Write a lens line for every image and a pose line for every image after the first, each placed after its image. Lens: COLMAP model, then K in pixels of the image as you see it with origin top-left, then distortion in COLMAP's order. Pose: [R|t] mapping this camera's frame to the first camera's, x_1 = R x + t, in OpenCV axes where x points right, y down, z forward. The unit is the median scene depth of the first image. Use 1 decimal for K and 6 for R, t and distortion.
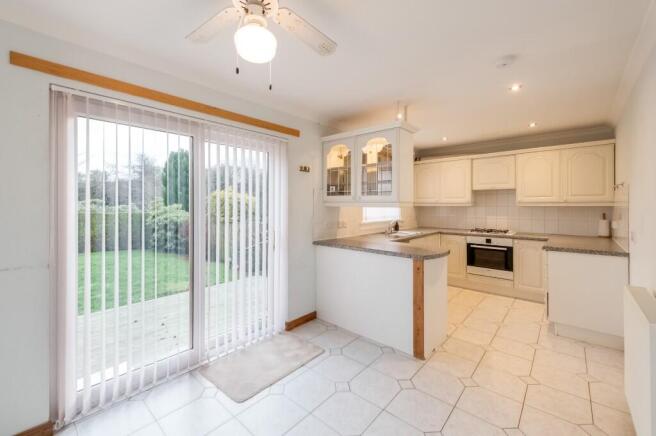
lens RADIAL K [[272.2, 0, 331.9], [0, 272.2, 216.4], [0, 0, 1]] dist [-0.000631, -0.000120]
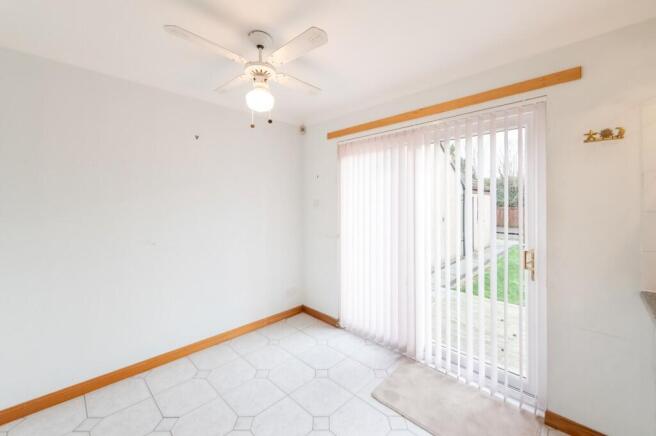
lens RADIAL K [[269.9, 0, 328.2], [0, 269.9, 209.9], [0, 0, 1]] dist [-0.001282, -0.000218]
pose [[-0.080793, 0.026012, -0.996391, 0.444874], [-0.039082, 0.998808, 0.029245, -0.035262], [0.995964, 0.041304, -0.079680, 0.569928]]
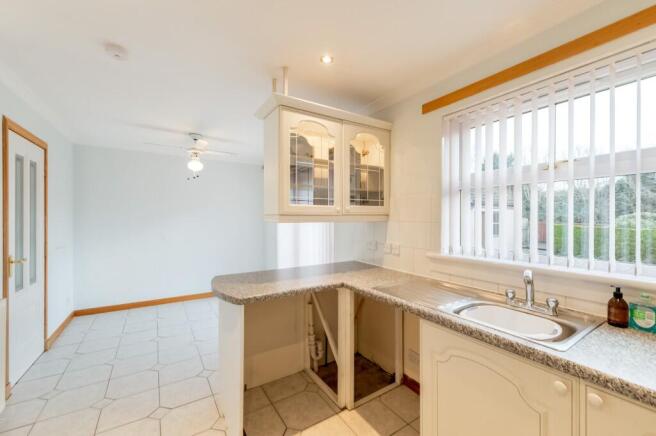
lens RADIAL K [[272.2, 0, 331.9], [0, 272.2, 216.4], [0, 0, 1]] dist [-0.000631, -0.000120]
pose [[-0.260233, -0.004700, -0.965535, 1.301311], [-0.037974, 0.999264, 0.005371, -0.085488], [0.964799, 0.038063, -0.260220, 2.006753]]
